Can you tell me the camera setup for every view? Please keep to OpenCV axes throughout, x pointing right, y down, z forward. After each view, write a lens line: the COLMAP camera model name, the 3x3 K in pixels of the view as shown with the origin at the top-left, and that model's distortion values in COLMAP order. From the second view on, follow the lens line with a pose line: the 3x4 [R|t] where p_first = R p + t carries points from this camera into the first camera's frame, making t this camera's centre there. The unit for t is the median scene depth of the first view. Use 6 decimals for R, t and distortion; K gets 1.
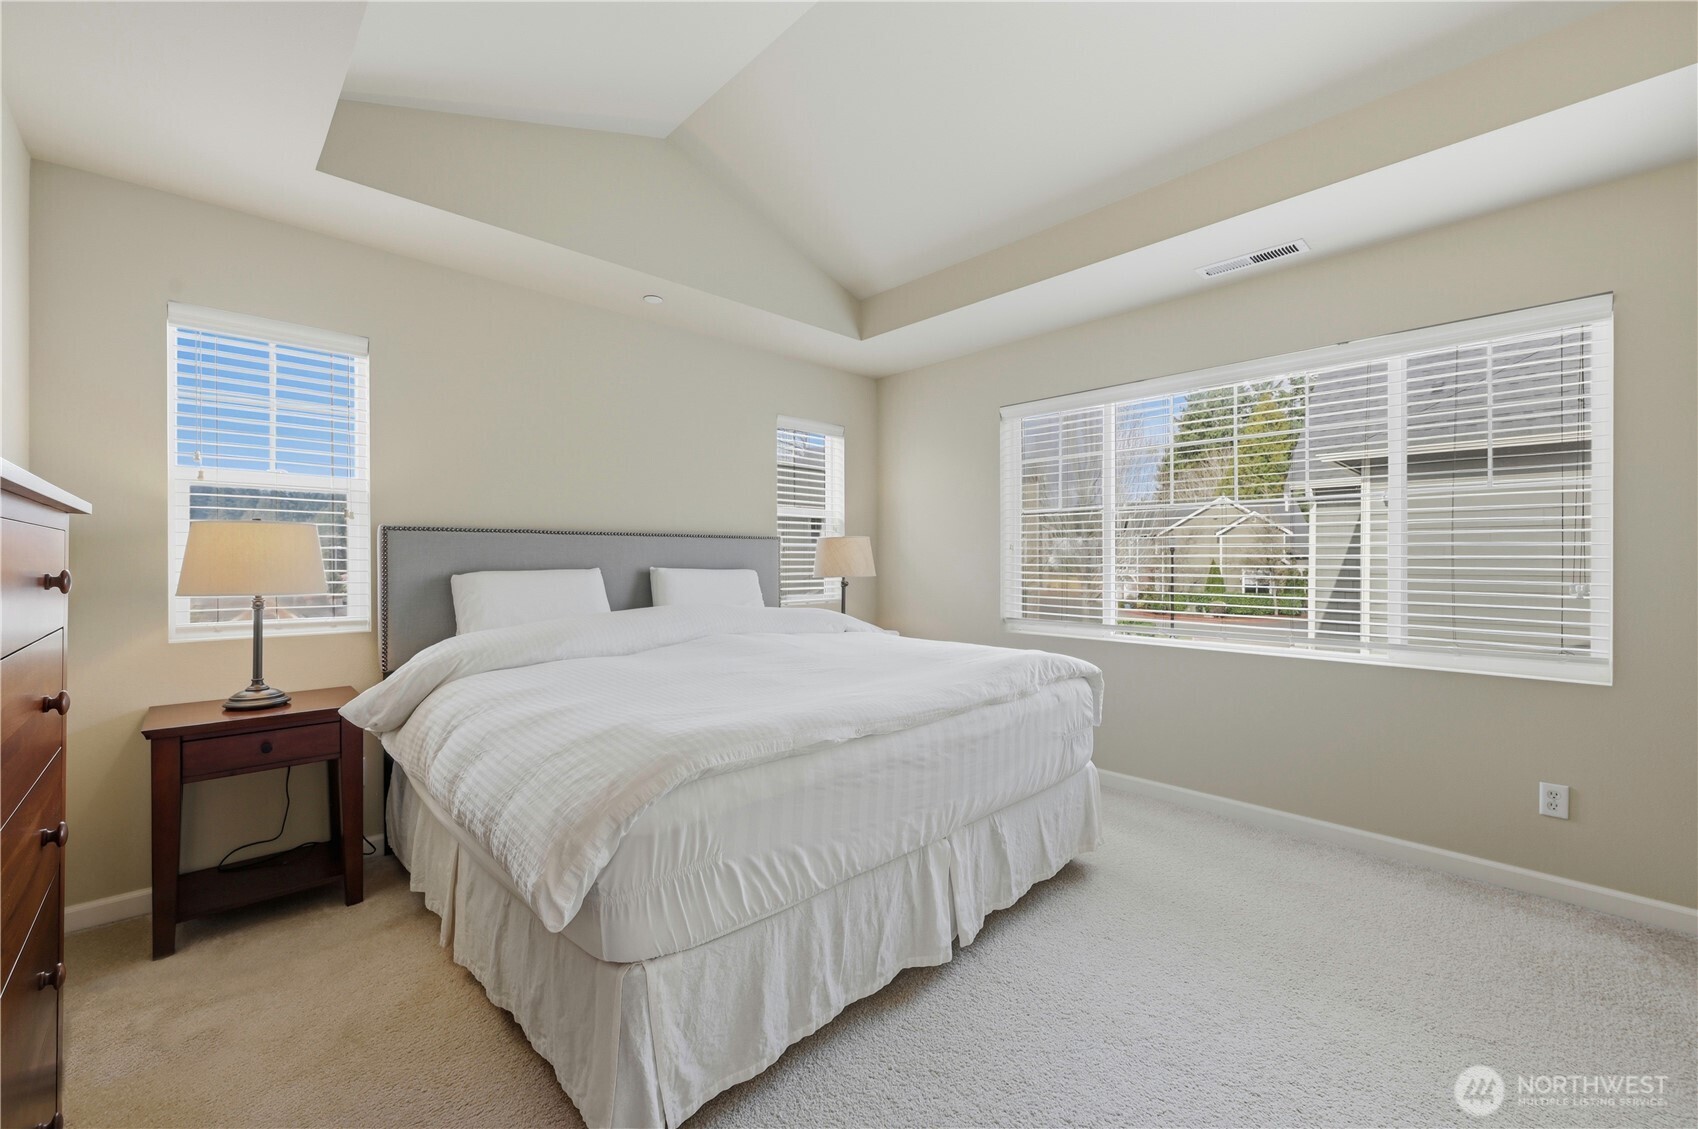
lens RADIAL K [[675.2, 0, 851.2], [0, 675.2, 567.8], [0, 0, 1]] dist [-0.000002, 0.000029]
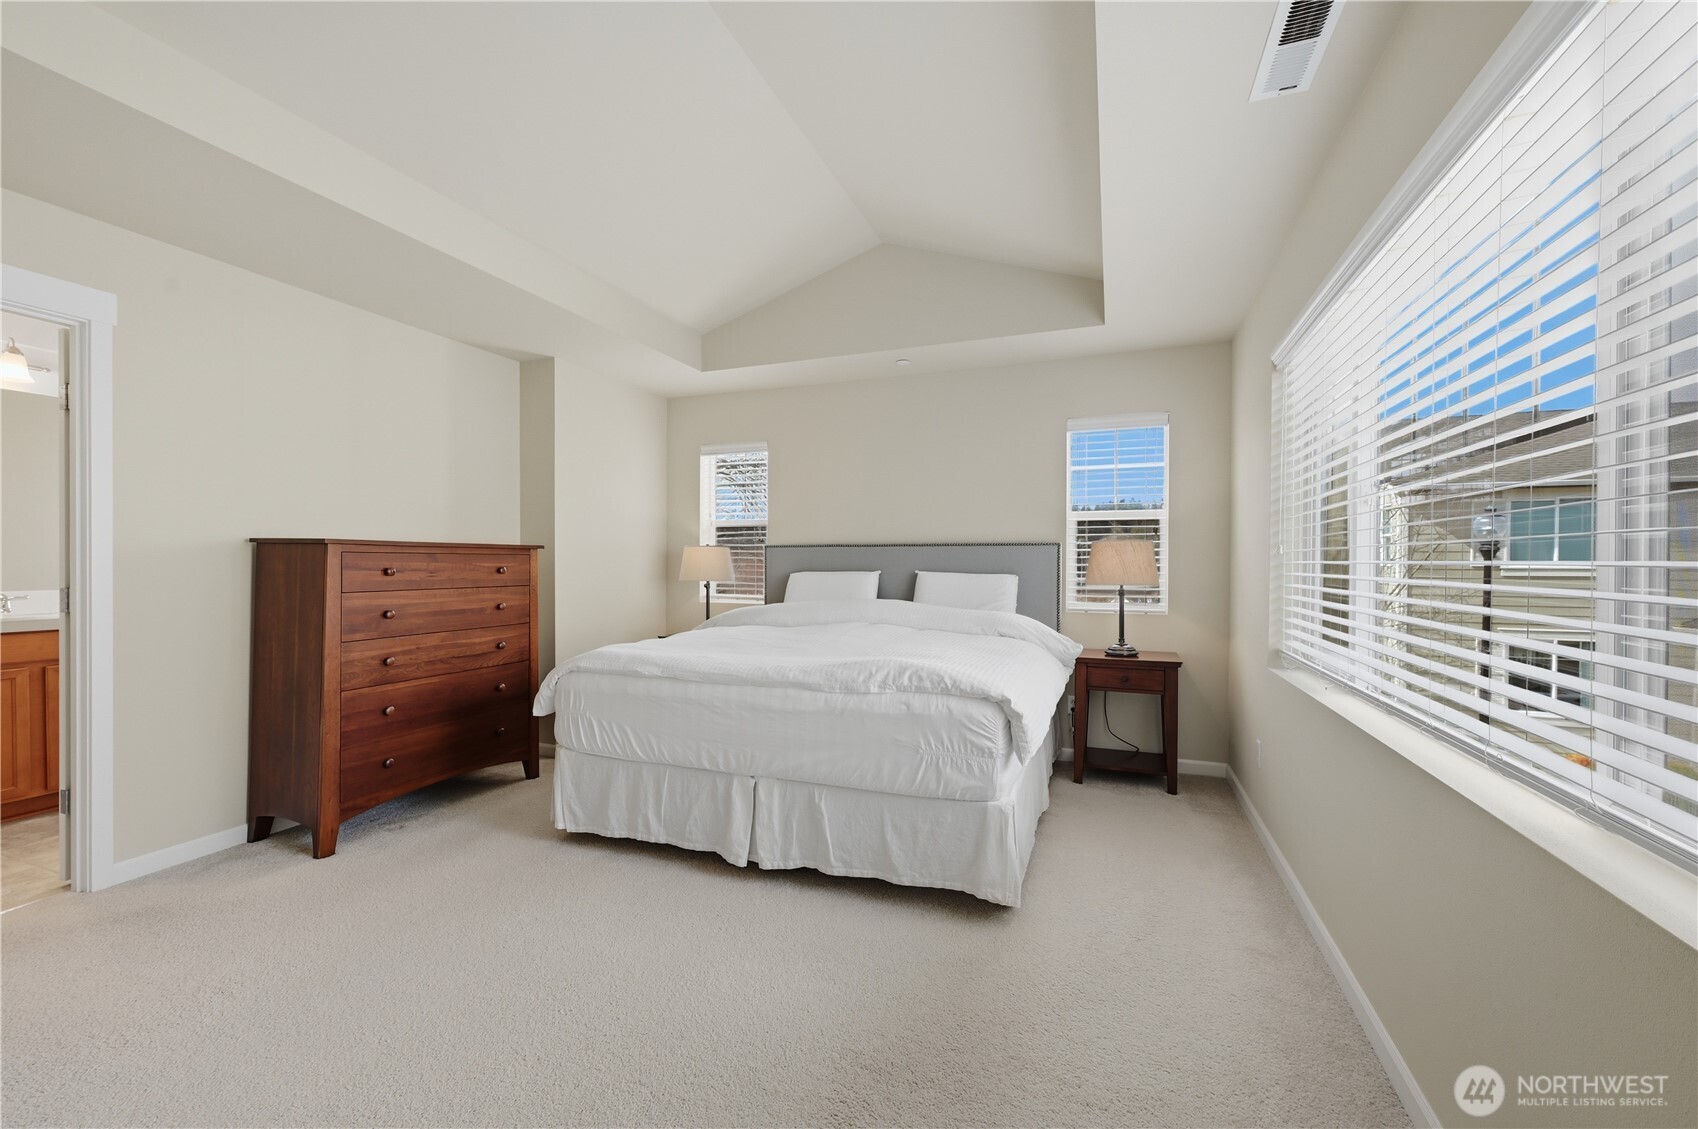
lens RADIAL K [[675.2, 0, 851.2], [0, 675.2, 567.8], [0, 0, 1]] dist [-0.000002, 0.000029]
pose [[0.418512, 0.010903, -0.908146, 1.451738], [-0.008336, 0.999932, 0.008163, -0.020977], [0.908173, 0.004154, 0.418574, 0.643808]]
